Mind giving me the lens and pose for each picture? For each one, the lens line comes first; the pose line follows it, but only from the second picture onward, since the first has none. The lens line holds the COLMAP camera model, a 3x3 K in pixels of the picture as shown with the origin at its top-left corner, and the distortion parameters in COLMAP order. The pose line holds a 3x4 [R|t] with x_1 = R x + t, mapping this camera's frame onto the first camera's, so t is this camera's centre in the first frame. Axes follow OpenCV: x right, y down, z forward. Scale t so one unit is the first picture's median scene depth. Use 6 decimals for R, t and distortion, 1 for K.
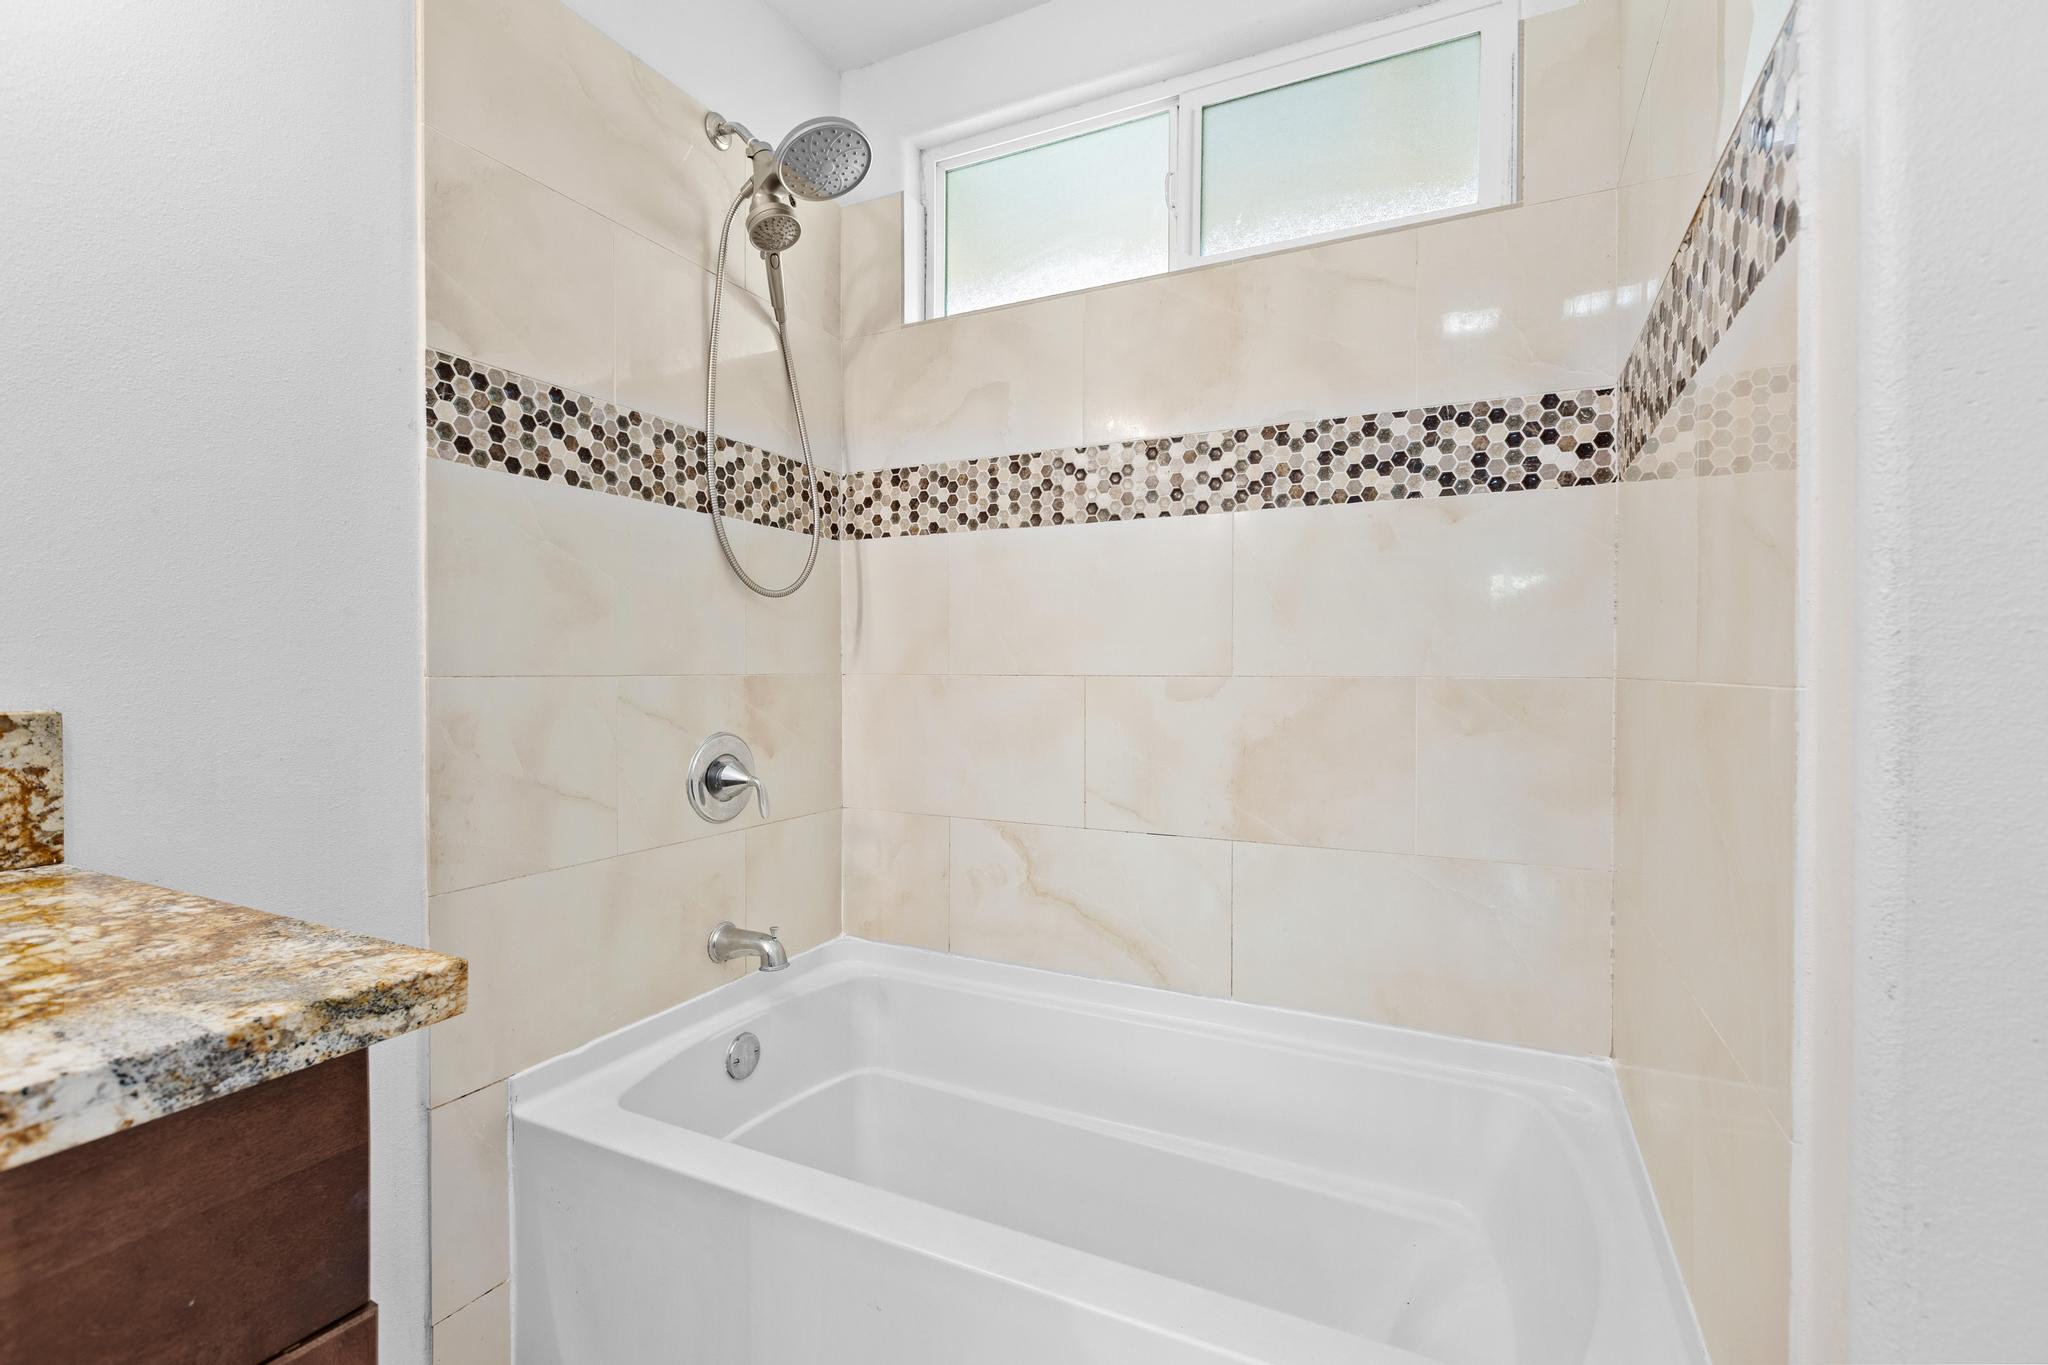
lens RADIAL K [[911.2, 0, 1016.9], [0, 911.2, 686.8], [0, 0, 1]] dist [0.003819, -0.001266]
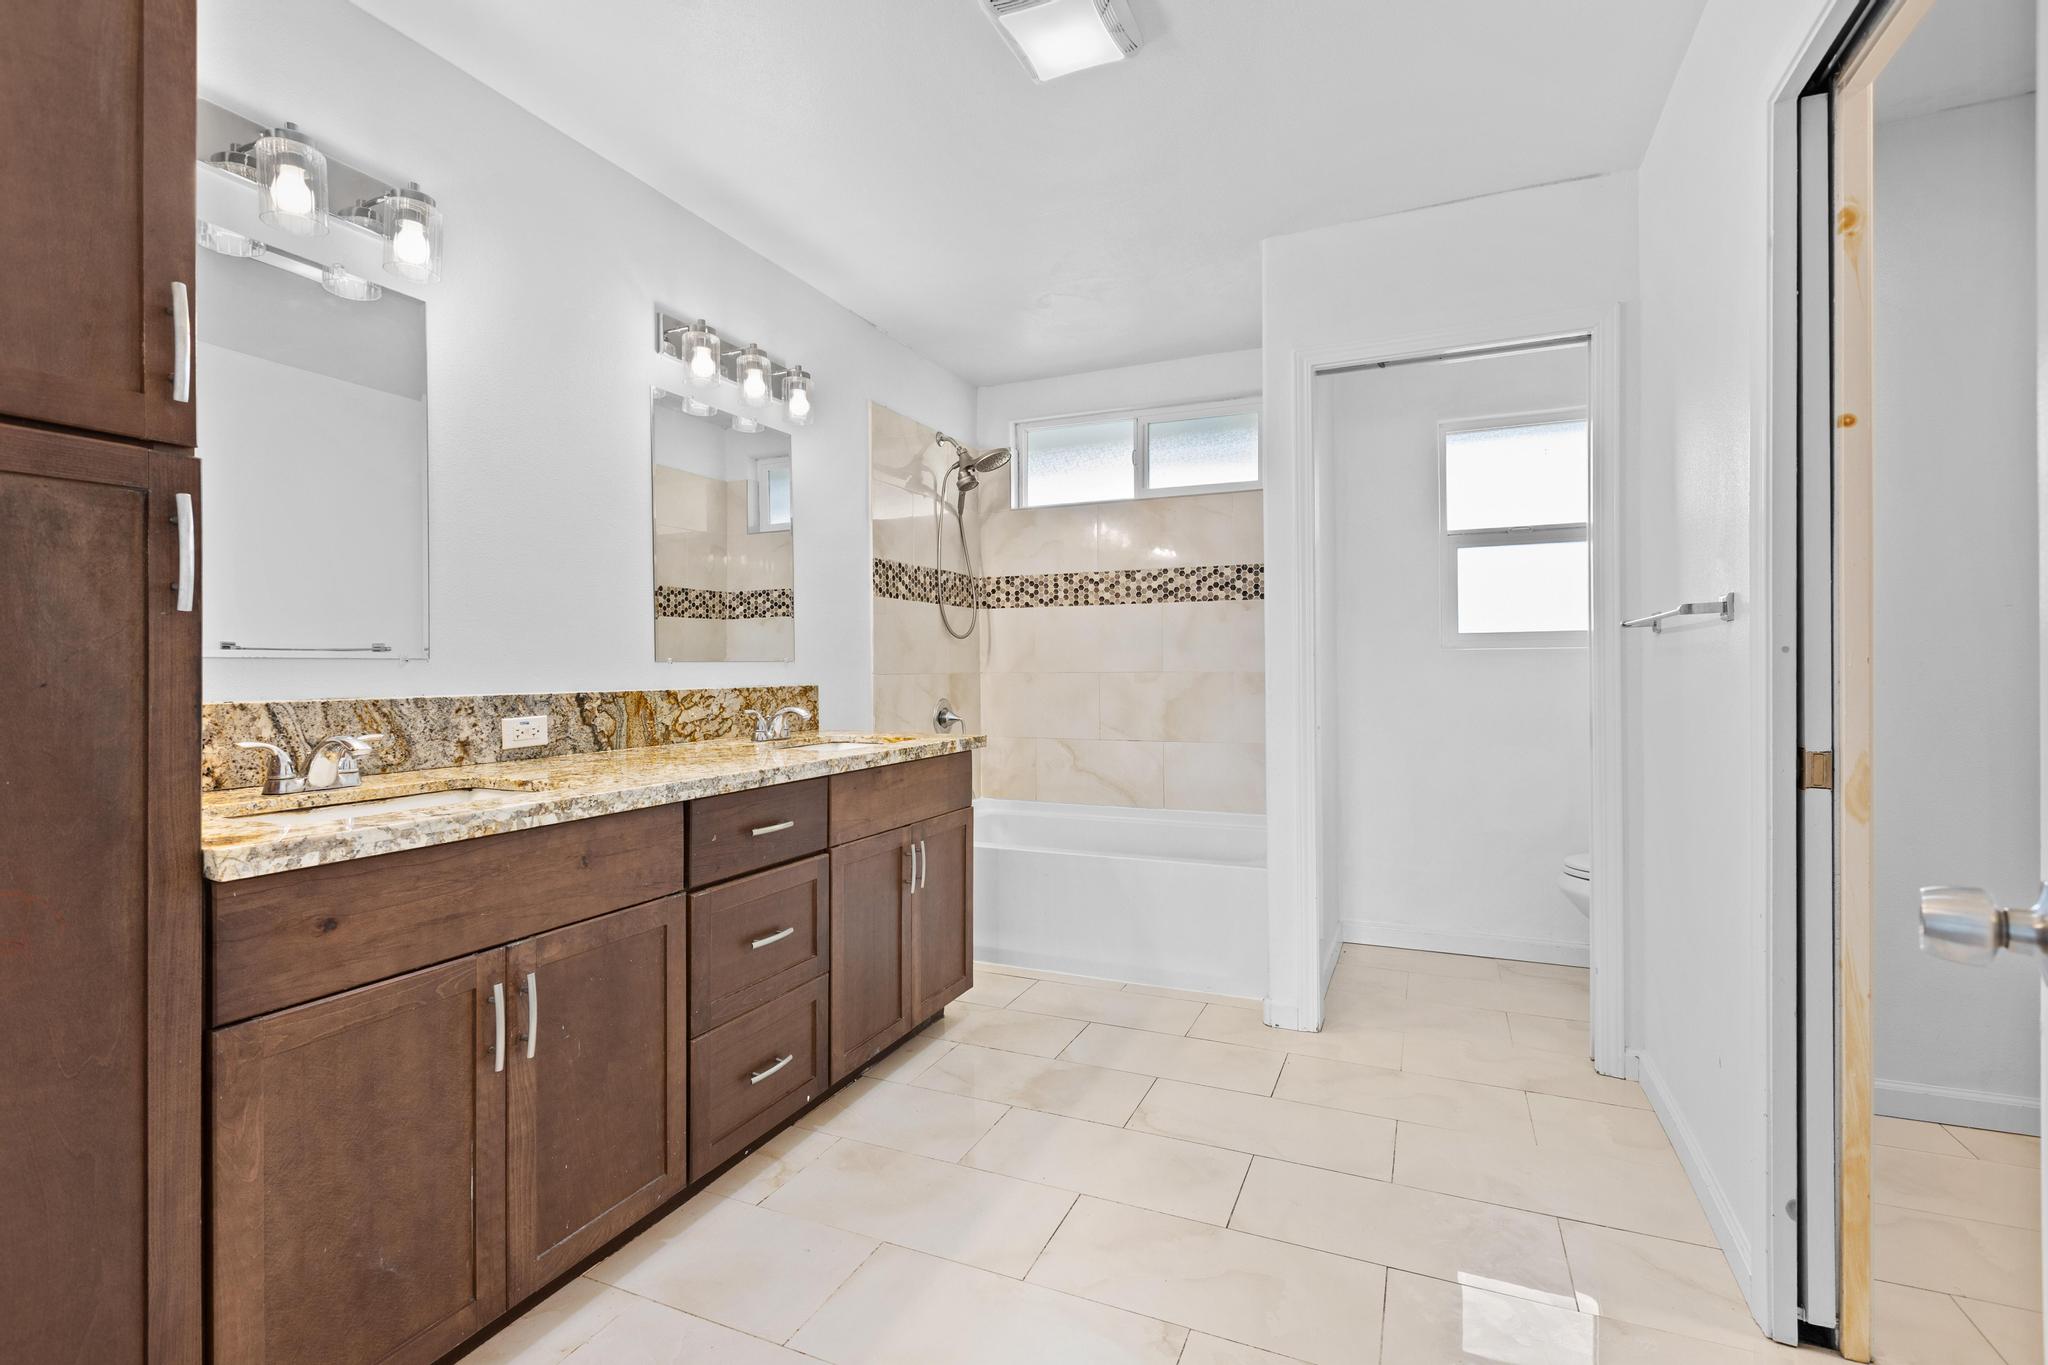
lens RADIAL K [[911.2, 0, 1030.0], [0, 911.2, 671.8], [0, 0, 1]] dist [0.003819, -0.001266]
pose [[0.998481, -0.008303, 0.054477, -0.235511], [0.009119, 0.999850, -0.014730, 0.018900], [-0.054346, 0.015205, 0.998406, -1.335539]]
